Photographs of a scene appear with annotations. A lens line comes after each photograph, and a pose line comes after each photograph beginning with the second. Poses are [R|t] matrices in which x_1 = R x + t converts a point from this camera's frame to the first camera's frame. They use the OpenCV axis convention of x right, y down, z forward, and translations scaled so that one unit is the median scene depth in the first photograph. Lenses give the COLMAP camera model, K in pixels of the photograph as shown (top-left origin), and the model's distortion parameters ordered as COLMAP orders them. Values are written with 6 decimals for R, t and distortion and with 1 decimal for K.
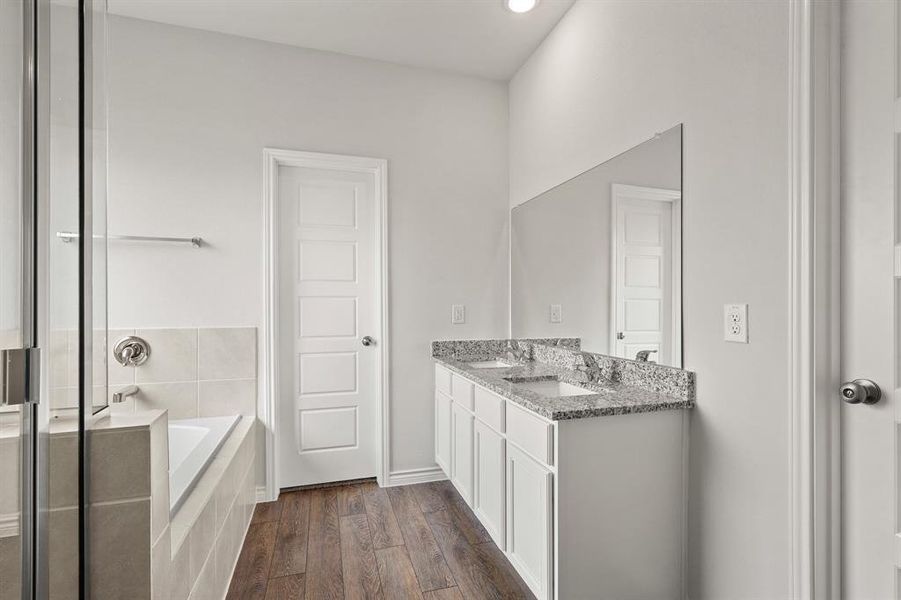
lens RADIAL K [[424.9, 0, 450.6], [0, 424.9, 305.5], [0, 0, 1]] dist [-0.002256, -0.000875]
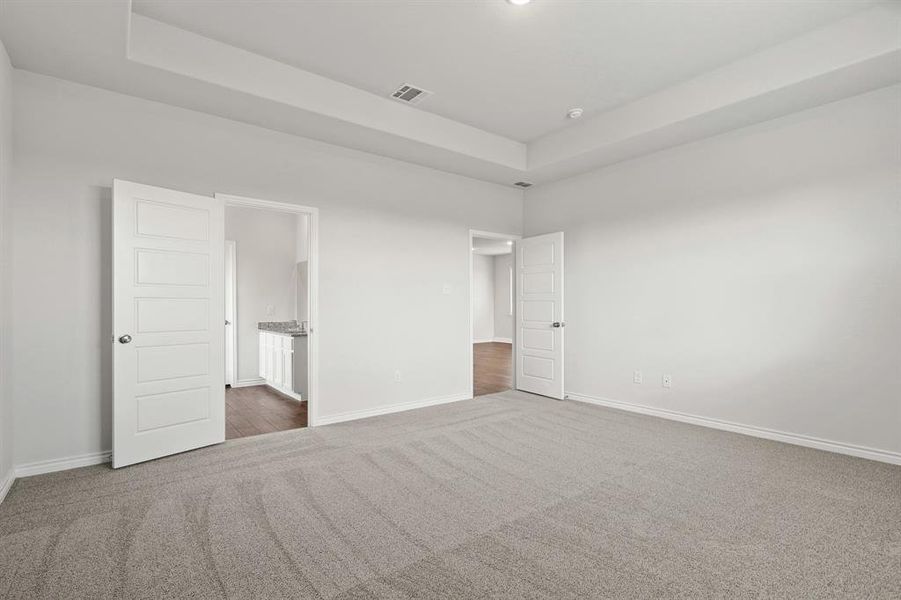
lens RADIAL K [[424.9, 0, 450.5], [0, 424.9, 305.4], [0, 0, 1]] dist [-0.002256, -0.000875]
pose [[0.929755, -0.001243, 0.368177, 0.077282], [0.002597, 0.999992, -0.003182, 0.004213], [-0.368170, 0.003915, 0.929750, -1.484941]]
